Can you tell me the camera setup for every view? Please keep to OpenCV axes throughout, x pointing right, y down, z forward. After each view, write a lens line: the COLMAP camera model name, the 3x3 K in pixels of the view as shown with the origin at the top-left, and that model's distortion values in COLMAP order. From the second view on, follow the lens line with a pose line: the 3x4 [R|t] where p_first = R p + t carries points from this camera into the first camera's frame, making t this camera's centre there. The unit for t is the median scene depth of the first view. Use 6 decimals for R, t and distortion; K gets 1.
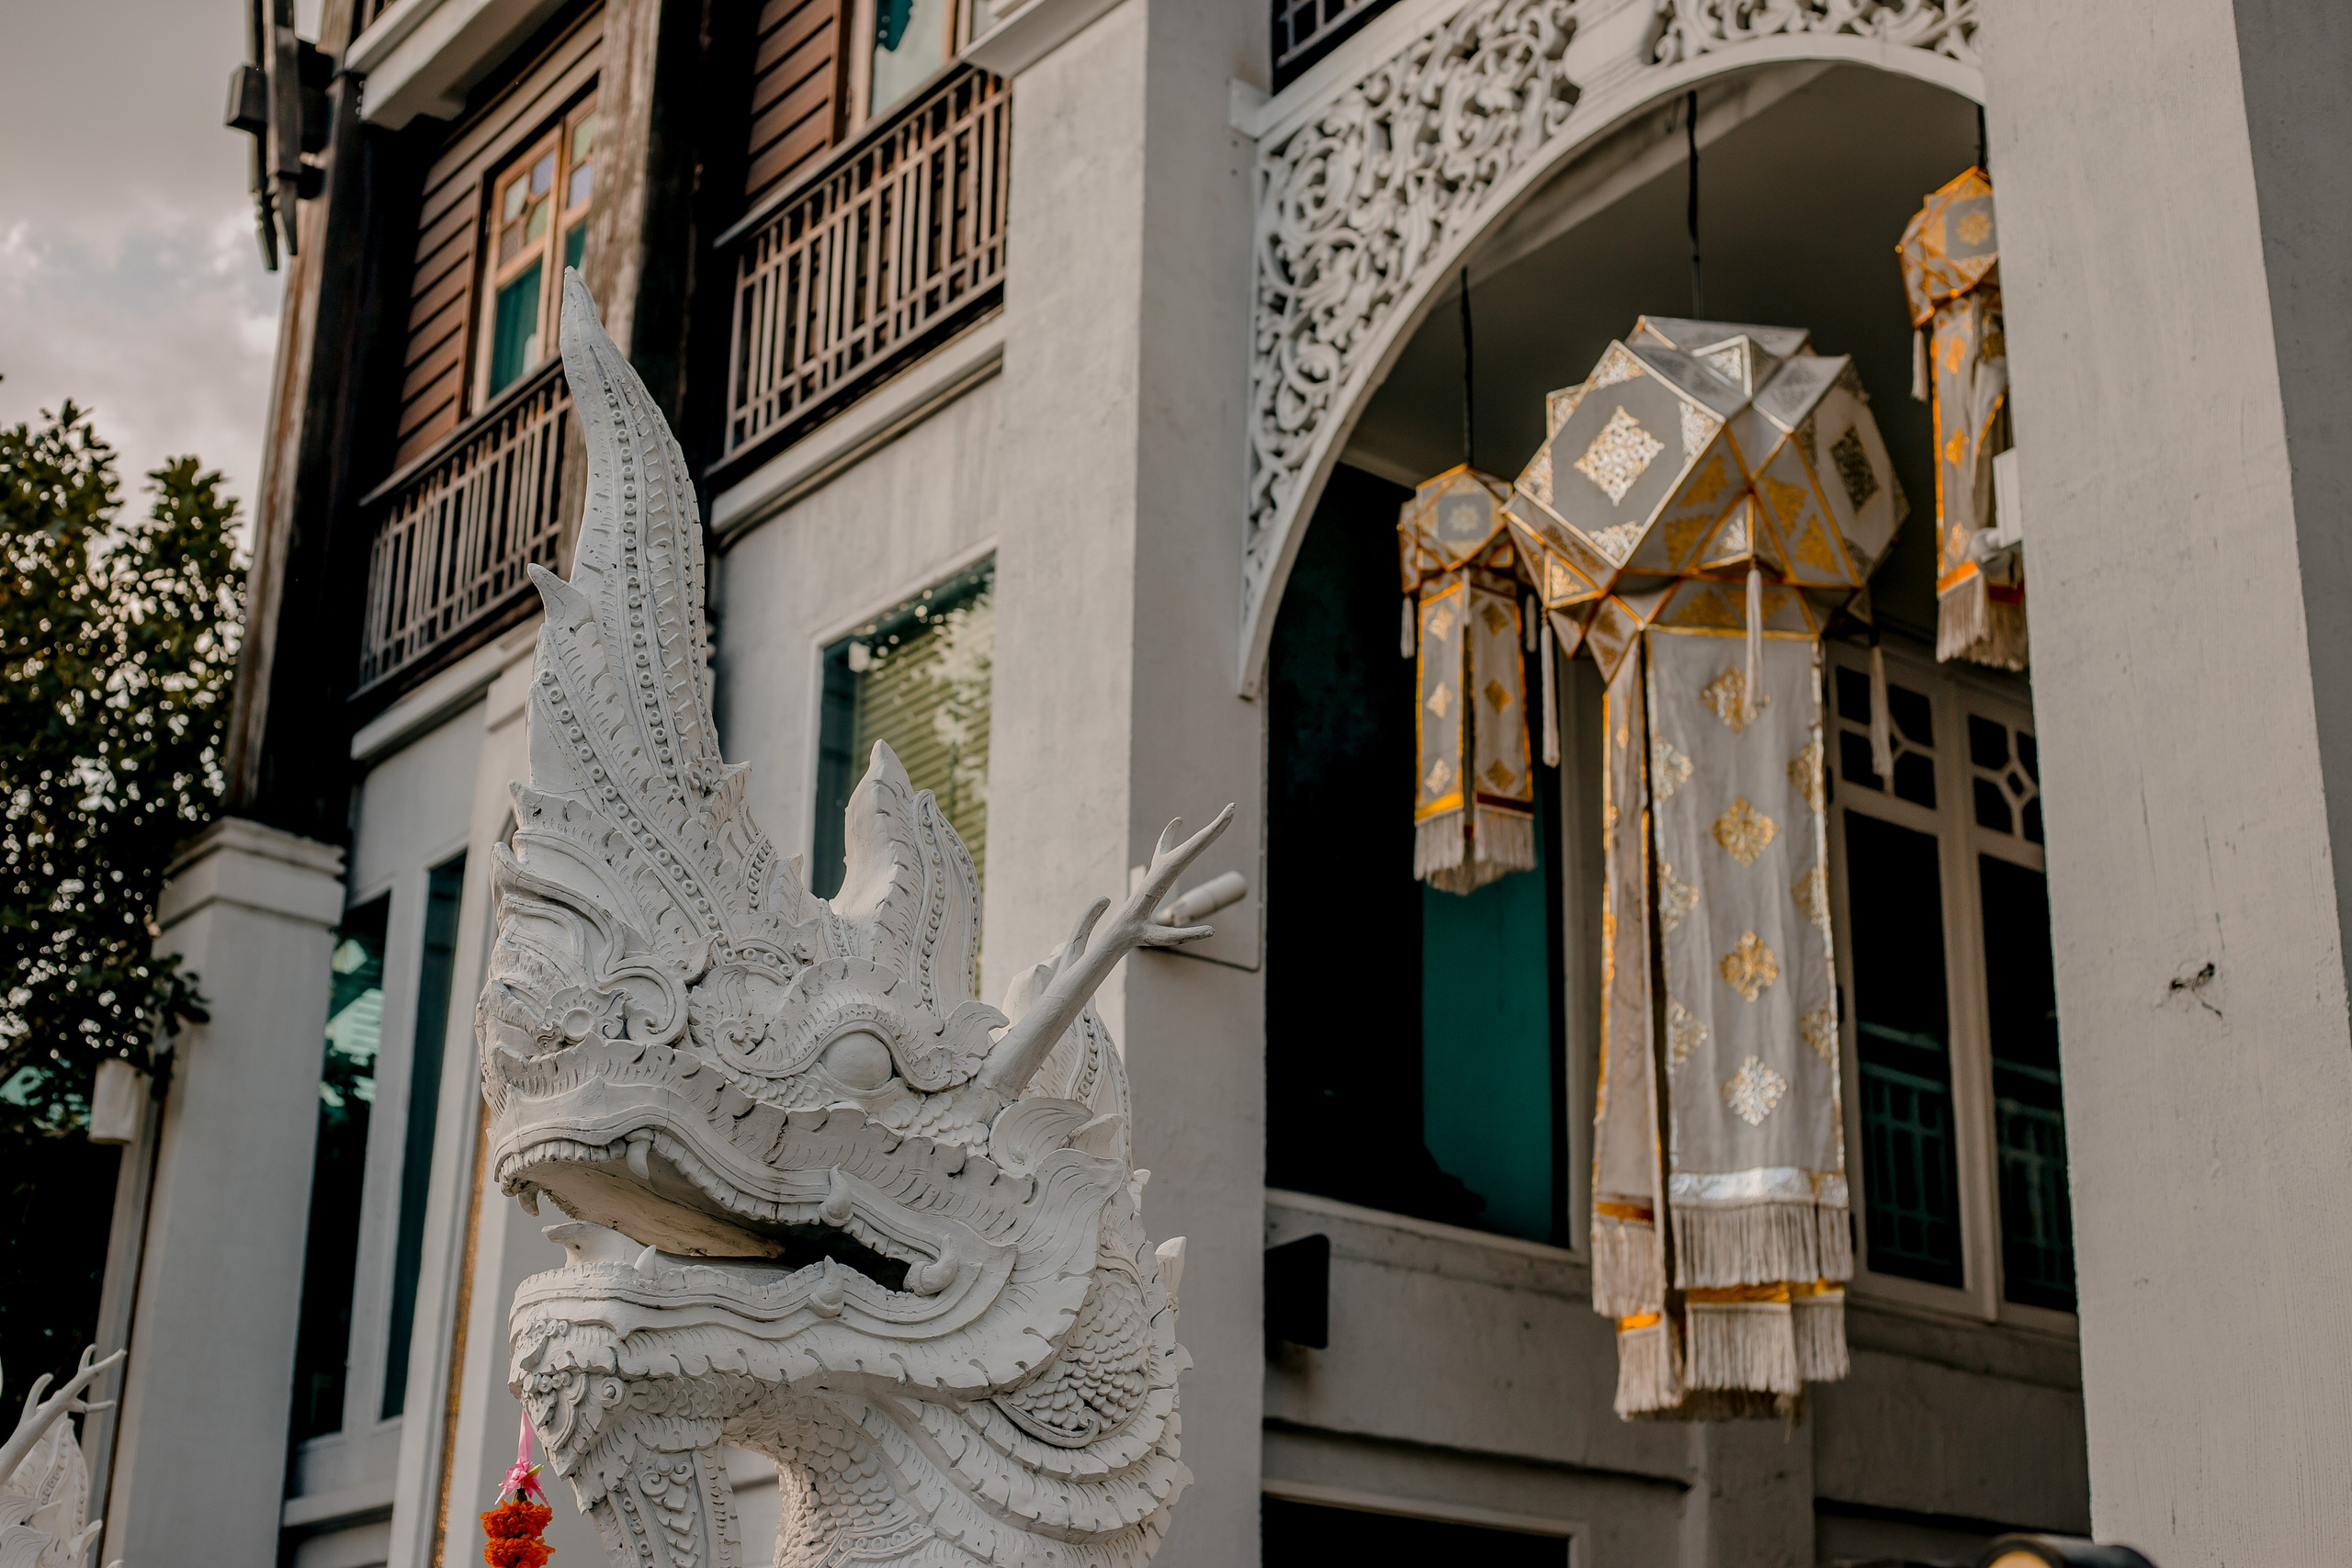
lens RADIAL K [[3473.7, 0, 1159.4], [0, 3473.7, 781.0], [0, 0, 1]] dist [-0.100224, 0.000000]
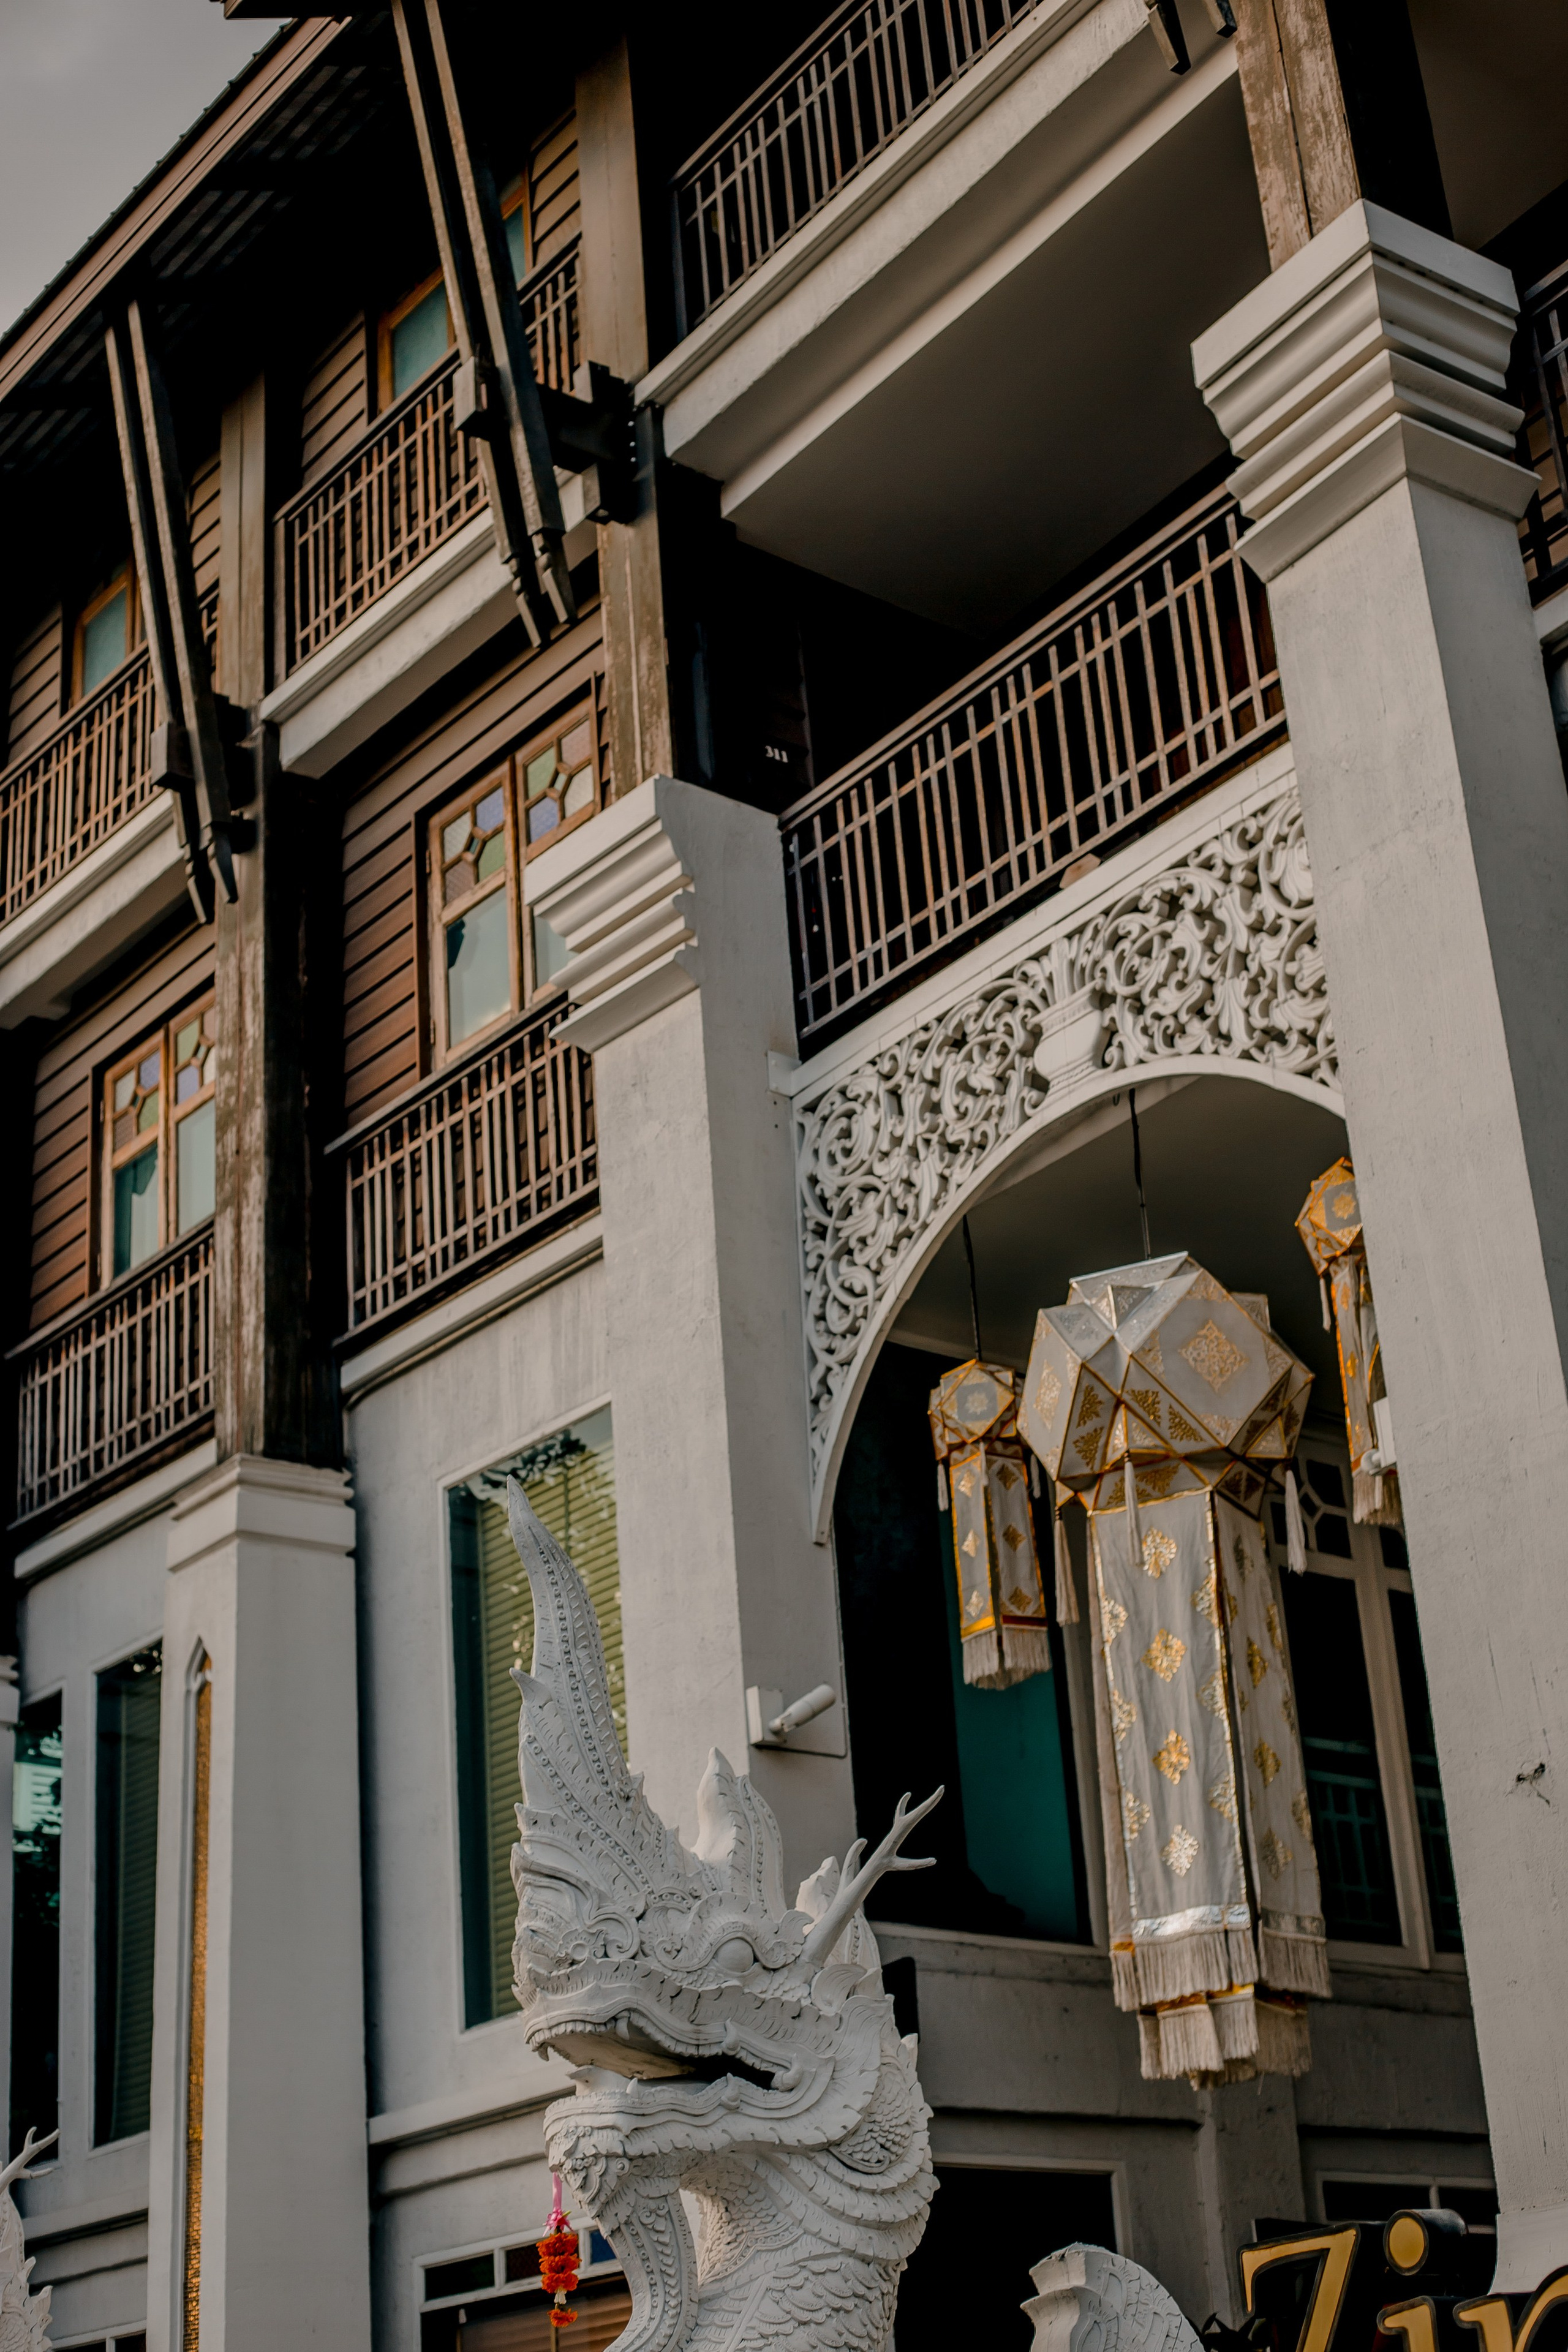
lens RADIAL K [[3474.0, 0, 799.2], [0, 3474.0, 1175.1], [0, 0, 1]] dist [-0.100224, 0.000000]
pose [[0.995753, -0.063096, 0.067049, -0.060057], [0.067313, 0.995765, -0.062619, -0.079504], [-0.062814, 0.066866, 0.995783, -0.295902]]
